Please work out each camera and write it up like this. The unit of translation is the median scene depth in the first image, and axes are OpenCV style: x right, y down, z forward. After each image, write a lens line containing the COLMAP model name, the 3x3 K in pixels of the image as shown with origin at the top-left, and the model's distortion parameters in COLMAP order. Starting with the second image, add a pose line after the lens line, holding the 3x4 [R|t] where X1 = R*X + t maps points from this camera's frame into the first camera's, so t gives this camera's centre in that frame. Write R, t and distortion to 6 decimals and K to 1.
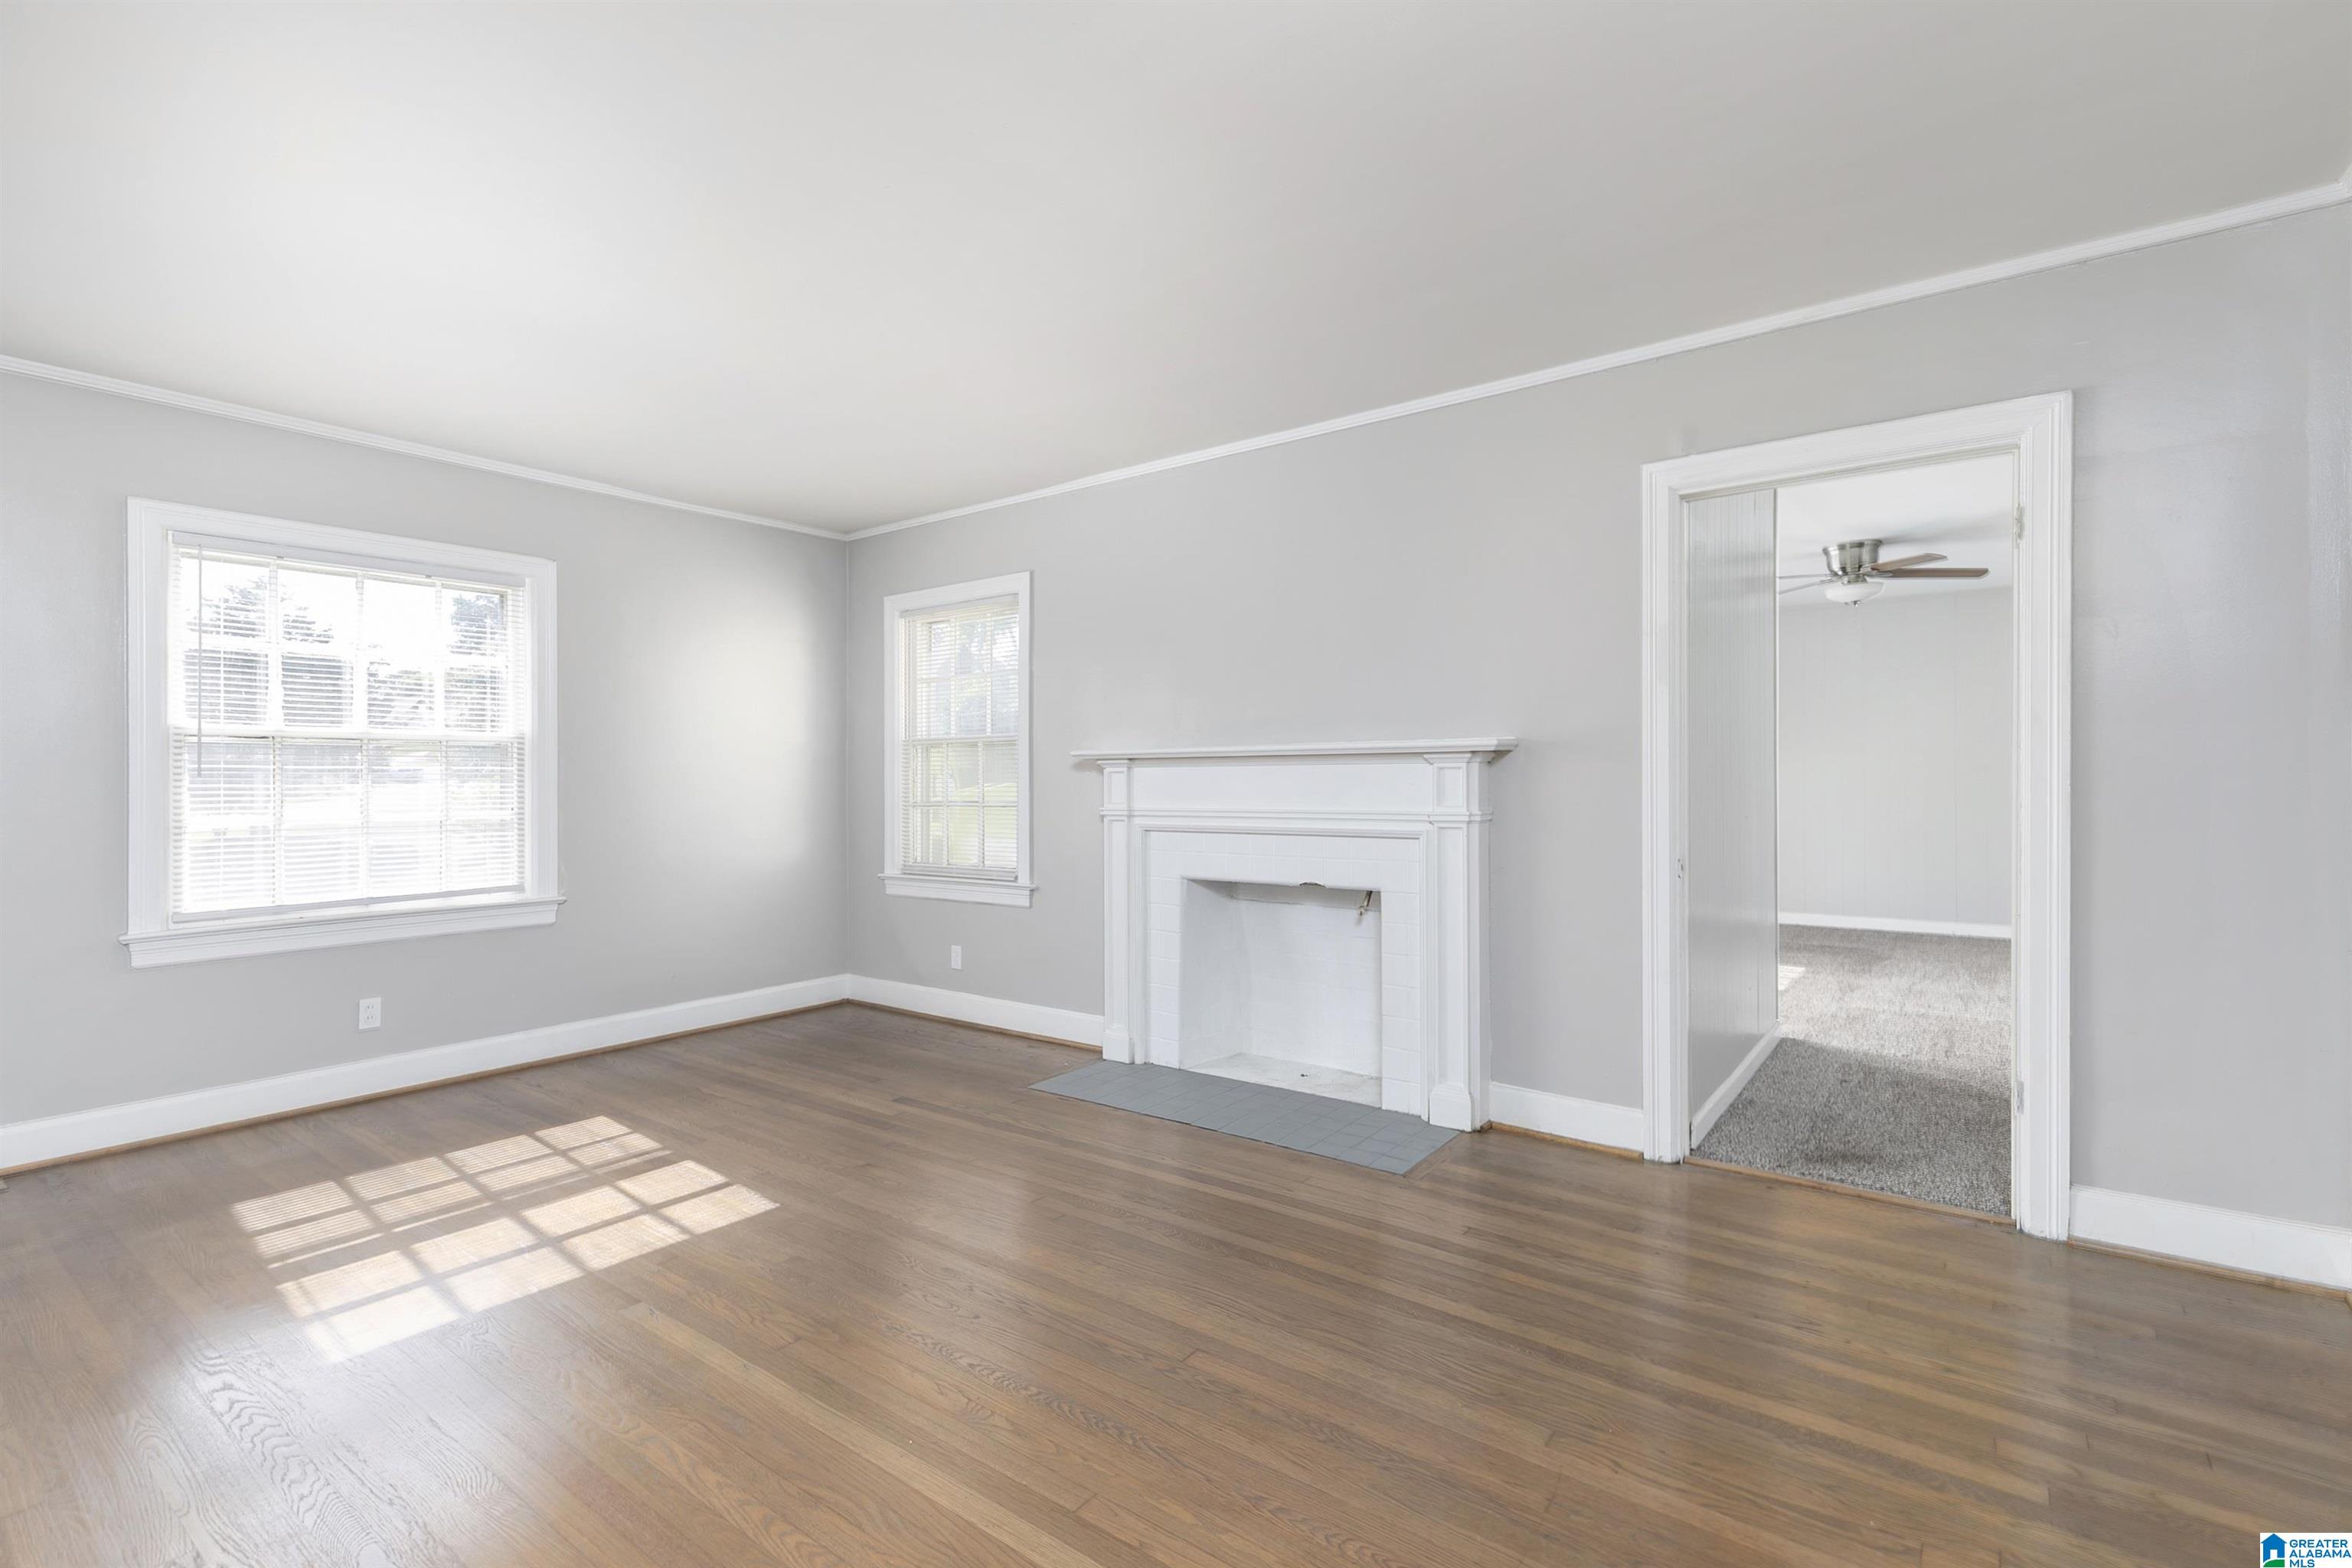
lens RADIAL K [[1084.9, 0, 1173.9], [0, 1084.9, 788.8], [0, 0, 1]] dist [0.002554, -0.001248]
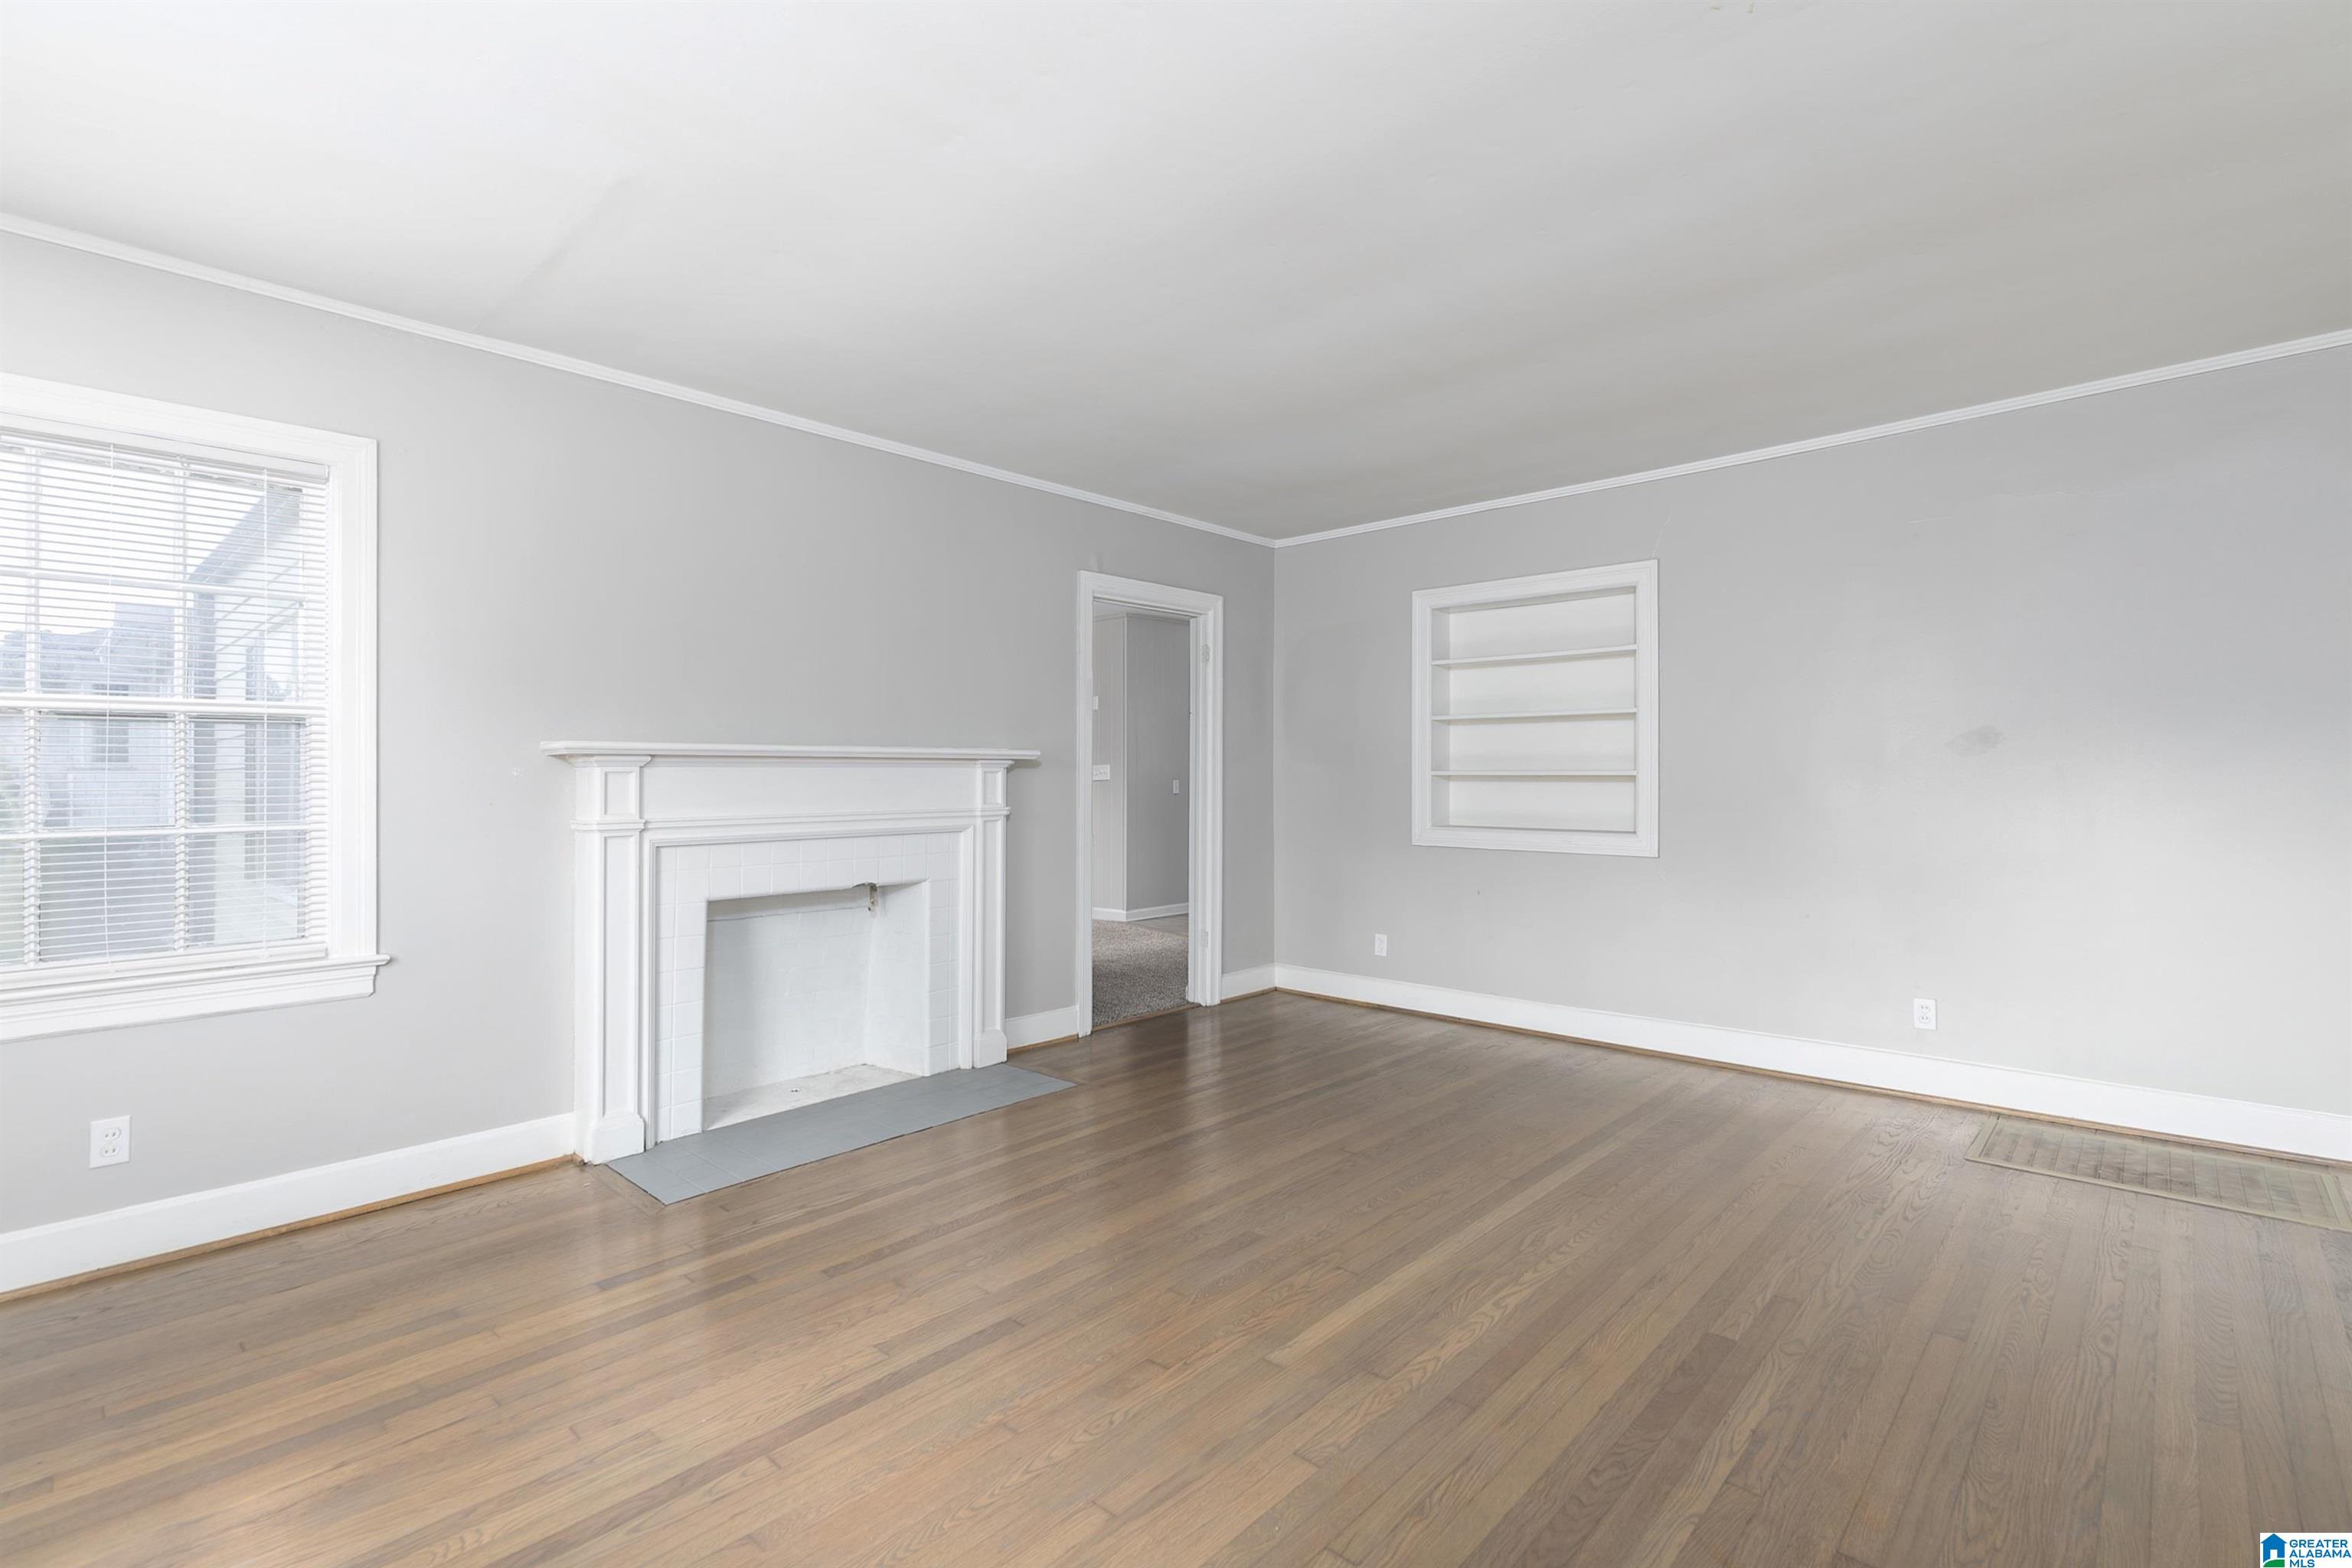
lens RADIAL K [[1084.9, 0, 1172.8], [0, 1084.9, 772.6], [0, 0, 1]] dist [0.002554, -0.001248]
pose [[0.095495, 0.010704, 0.995372, -0.944023], [0.015833, 0.999799, -0.012271, -0.000581], [-0.995304, 0.016932, 0.095306, 0.664759]]
